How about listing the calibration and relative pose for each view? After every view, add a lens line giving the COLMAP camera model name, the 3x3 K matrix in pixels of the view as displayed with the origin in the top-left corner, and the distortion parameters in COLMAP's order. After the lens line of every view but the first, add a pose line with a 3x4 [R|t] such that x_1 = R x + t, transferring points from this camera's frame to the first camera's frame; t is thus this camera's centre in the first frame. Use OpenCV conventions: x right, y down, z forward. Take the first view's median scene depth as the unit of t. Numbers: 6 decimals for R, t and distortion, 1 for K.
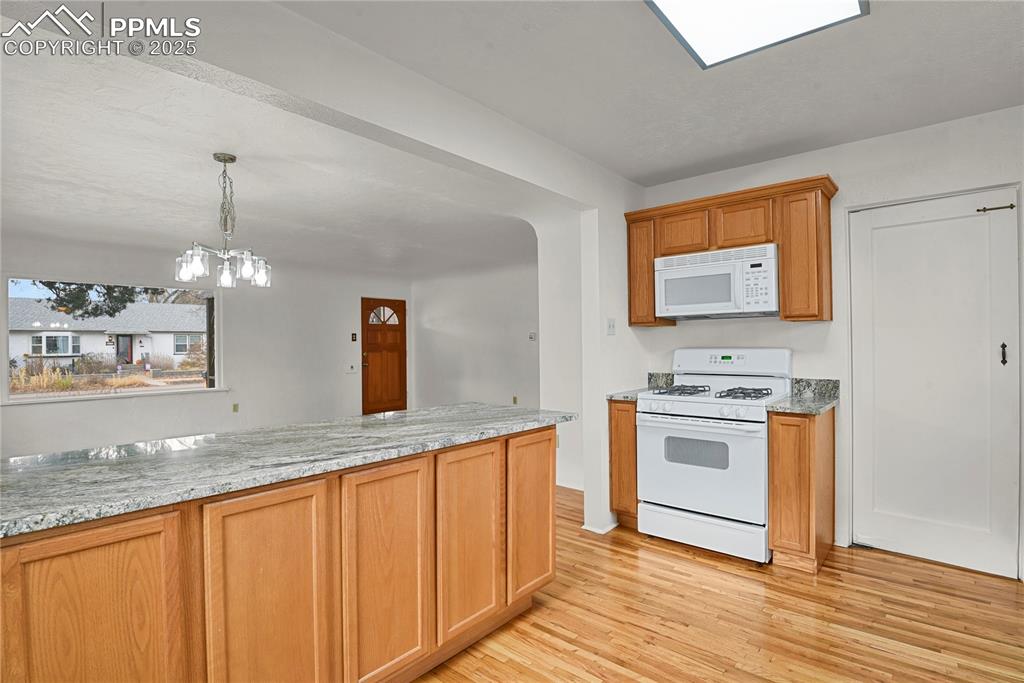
lens RADIAL K [[500.4, 0, 517.2], [0, 500.4, 340.7], [0, 0, 1]] dist [-0.033981, -0.000536]
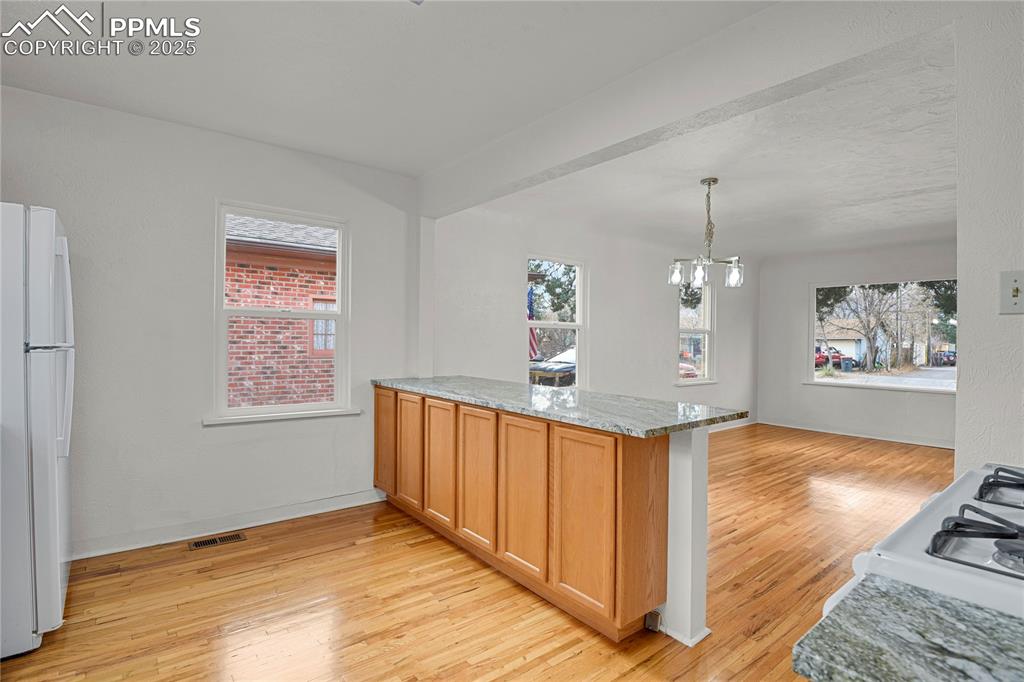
lens RADIAL K [[500.4, 0, 517.2], [0, 500.4, 340.2], [0, 0, 1]] dist [-0.033981, -0.000536]
pose [[-0.176830, 0.013724, -0.984146, 0.689107], [-0.009404, 0.999834, 0.015633, 0.004085], [0.984197, 0.012019, -0.176671, 0.758853]]
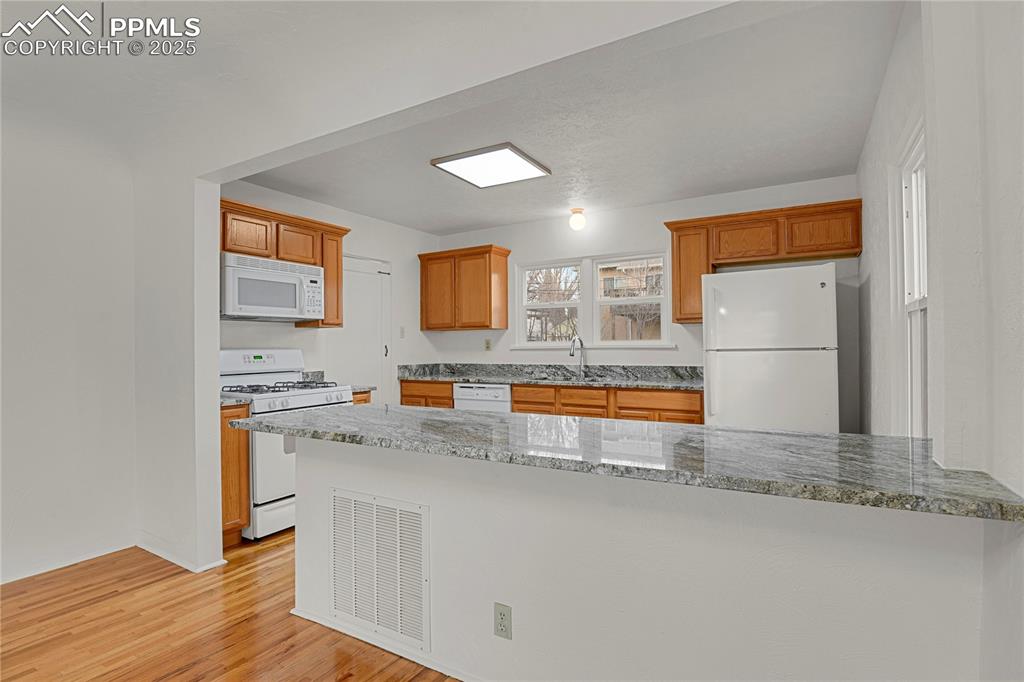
lens RADIAL K [[495.5, 0, 512.0], [0, 495.5, 341.0], [0, 0, 1]] dist [-0.037085, -0.000256]
pose [[-0.183635, 0.022677, 0.982733, -0.800853], [0.007847, 0.999736, -0.021603, 0.028149], [-0.982963, 0.003745, -0.183764, 0.706553]]
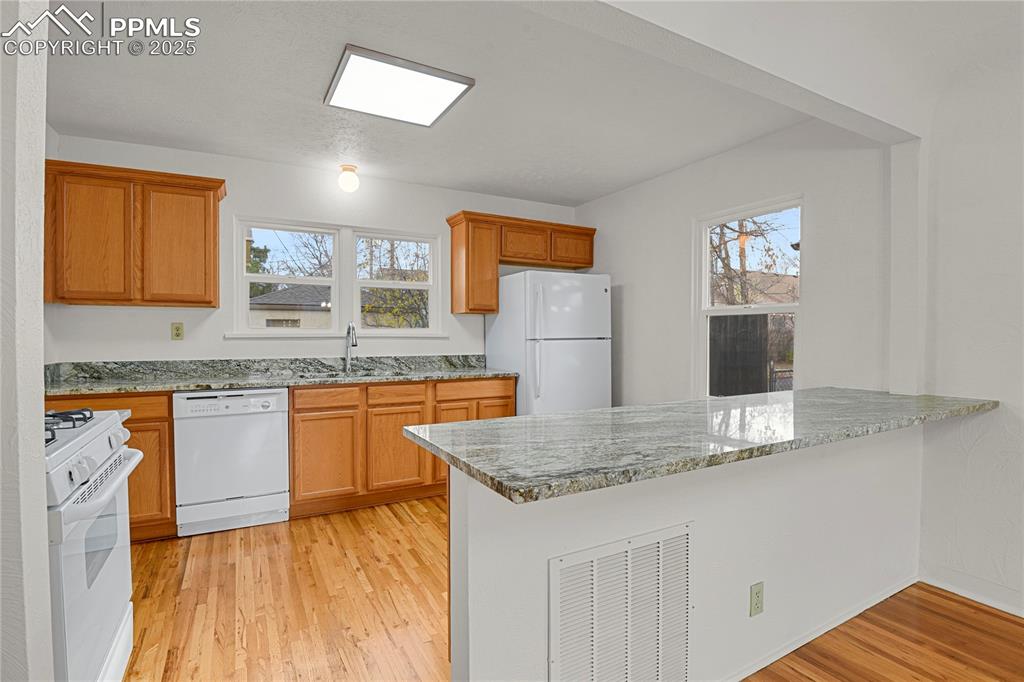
lens RADIAL K [[500.4, 0, 517.2], [0, 500.4, 340.2], [0, 0, 1]] dist [-0.033981, -0.000536]
pose [[-0.940608, 0.004572, 0.339465, -0.190085], [0.006633, 0.999966, 0.004910, 0.024213], [-0.339431, 0.006869, -0.940606, 1.243043]]
